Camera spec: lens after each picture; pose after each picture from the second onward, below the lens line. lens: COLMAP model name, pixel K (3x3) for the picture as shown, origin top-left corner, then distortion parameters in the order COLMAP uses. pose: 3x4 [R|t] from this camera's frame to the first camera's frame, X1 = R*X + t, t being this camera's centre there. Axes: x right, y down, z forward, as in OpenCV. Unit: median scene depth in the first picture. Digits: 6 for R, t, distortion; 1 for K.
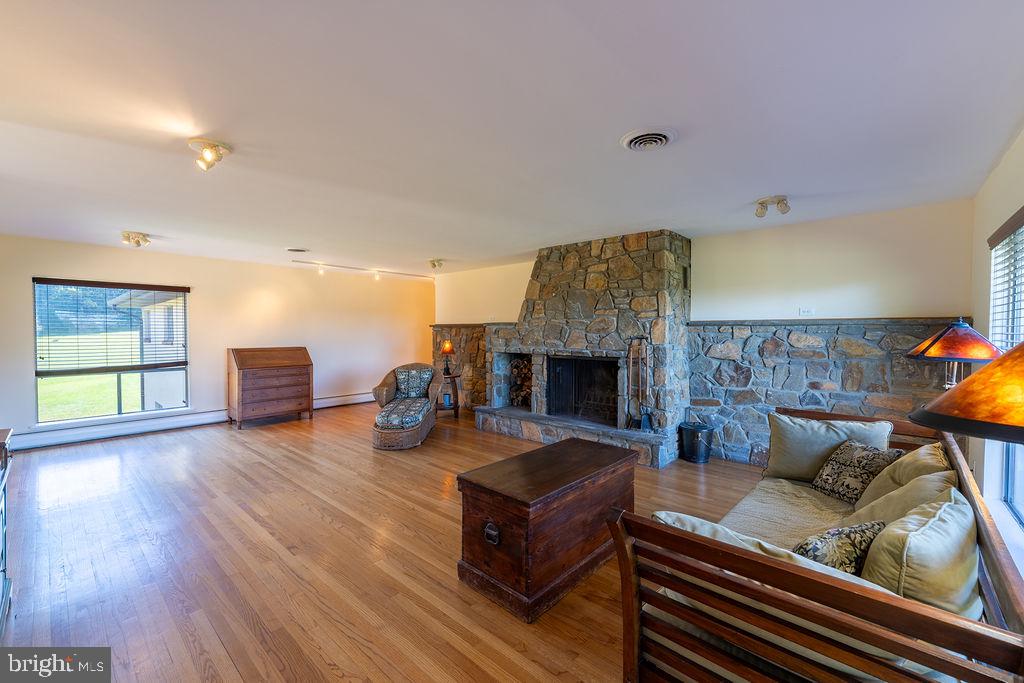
lens RADIAL K [[414.3, 0, 511.2], [0, 414.3, 340.0], [0, 0, 1]] dist [0.000654, 0.000196]
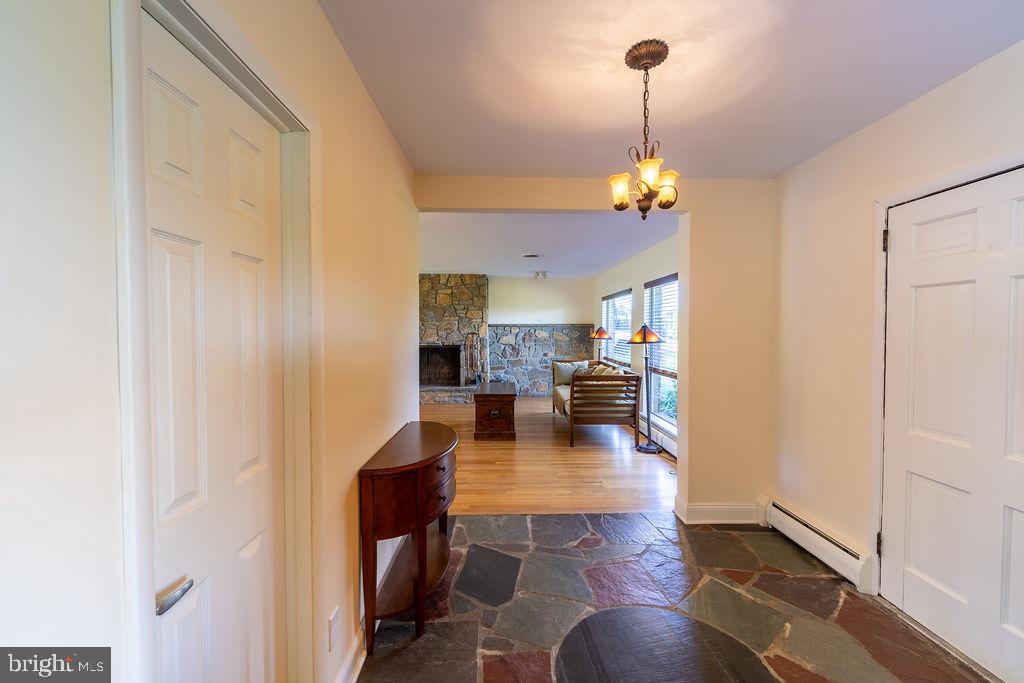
lens RADIAL K [[414.3, 0, 511.2], [0, 414.3, 340.0], [0, 0, 1]] dist [0.000654, 0.000196]
pose [[0.723296, -0.018463, 0.690291, -0.792211], [0.016880, 0.999817, 0.009055, 0.009519], [-0.690332, 0.005103, 0.723475, -0.394968]]
